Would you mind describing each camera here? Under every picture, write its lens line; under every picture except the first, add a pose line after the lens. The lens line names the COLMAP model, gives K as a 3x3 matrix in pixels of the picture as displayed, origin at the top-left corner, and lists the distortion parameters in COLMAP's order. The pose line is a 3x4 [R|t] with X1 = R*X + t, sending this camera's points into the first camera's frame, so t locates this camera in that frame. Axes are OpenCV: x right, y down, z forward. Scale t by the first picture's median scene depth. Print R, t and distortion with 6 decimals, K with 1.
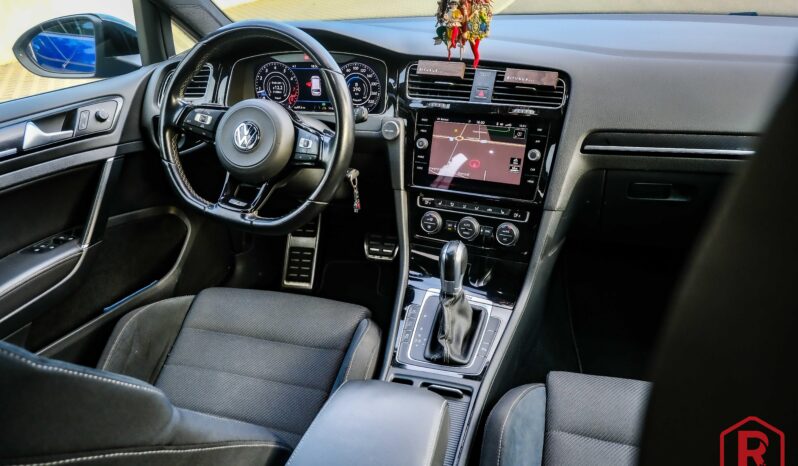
lens RADIAL K [[606.3, 0, 399.0], [0, 606.3, 233.0], [0, 0, 1]] dist [0.009208, 0.001806]
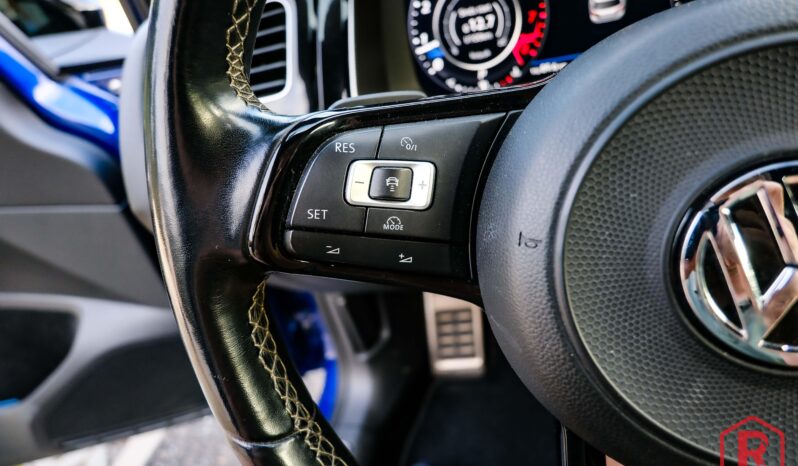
lens RADIAL K [[445.2, 0, 397.4], [0, 445.2, 236.3], [0, 0, 1]] dist [-0.004229, -0.000851]
pose [[0.979819, -0.199790, -0.006252, -0.320861], [0.199160, 0.973106, 0.115759, -0.186970], [-0.017044, -0.114668, 0.993258, 0.862039]]
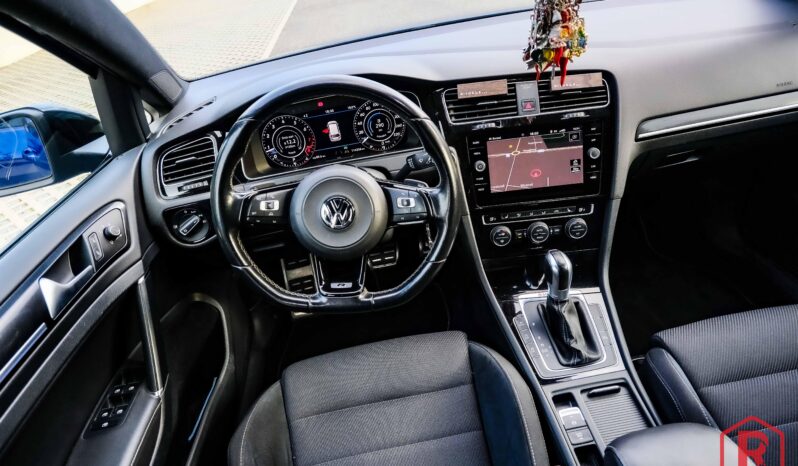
lens RADIAL K [[445.2, 0, 397.4], [0, 445.2, 236.3], [0, 0, 1]] dist [-0.004229, -0.000851]
pose [[0.899094, -0.305830, 0.313206, -0.367566], [0.268012, 0.950281, 0.158541, -0.196980], [-0.346121, -0.058600, 0.936358, 0.351086]]
